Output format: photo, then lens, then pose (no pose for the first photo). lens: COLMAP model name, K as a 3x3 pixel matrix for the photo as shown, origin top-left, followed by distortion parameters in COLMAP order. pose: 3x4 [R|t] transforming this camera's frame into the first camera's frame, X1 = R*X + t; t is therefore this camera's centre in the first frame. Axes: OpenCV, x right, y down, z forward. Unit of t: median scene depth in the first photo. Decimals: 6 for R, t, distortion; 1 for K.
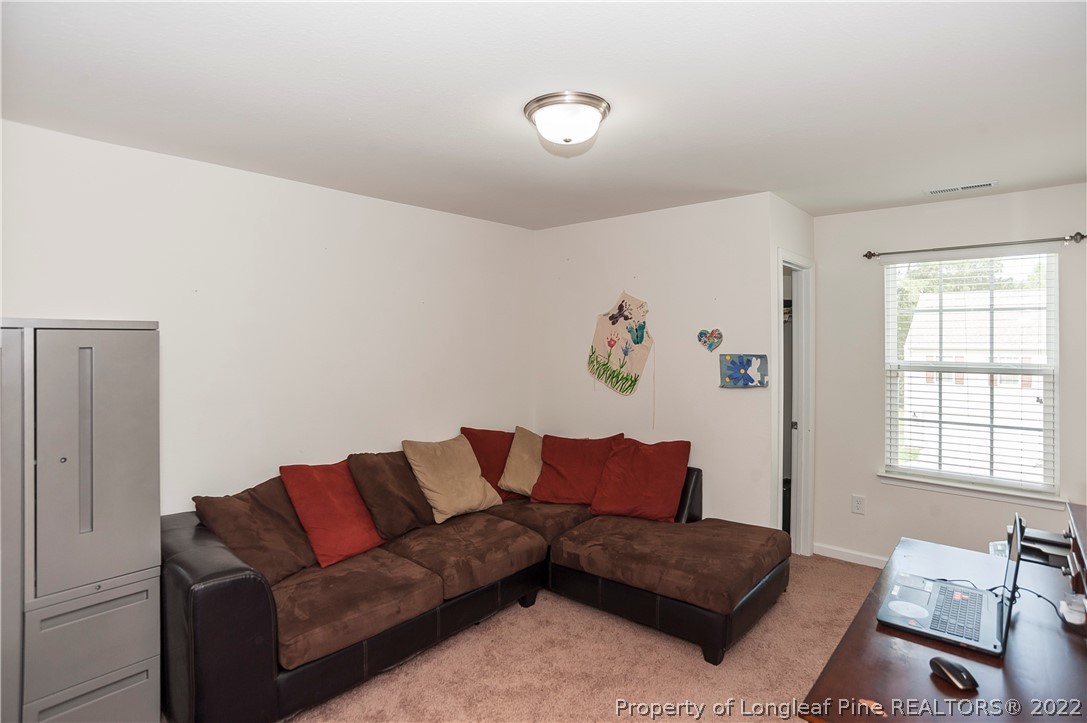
lens RADIAL K [[574.8, 0, 544.6], [0, 574.8, 335.4], [0, 0, 1]] dist [-0.049484, 0.031193]
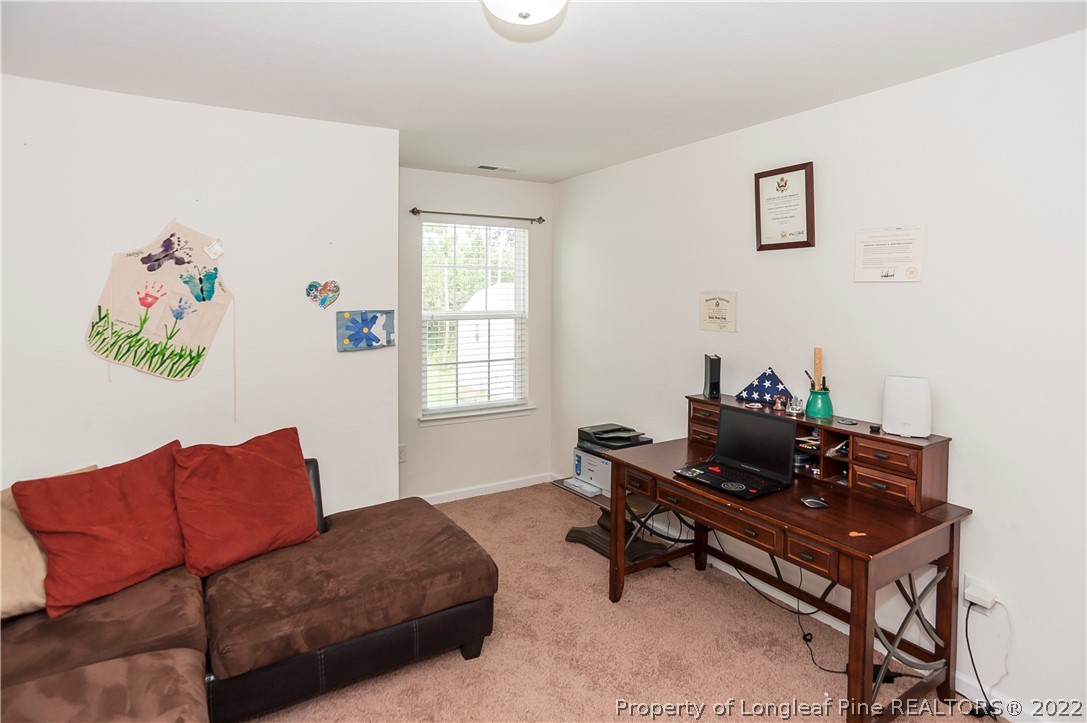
lens RADIAL K [[595.1, 0, 545.1], [0, 595.1, 287.3], [0, 0, 1]] dist [-0.003858, 0.001685]
pose [[0.317377, 0.001800, 0.948298, -0.370769], [-0.002862, 0.999995, -0.000940, -0.001645], [-0.948295, -0.002416, 0.317380, 0.405291]]
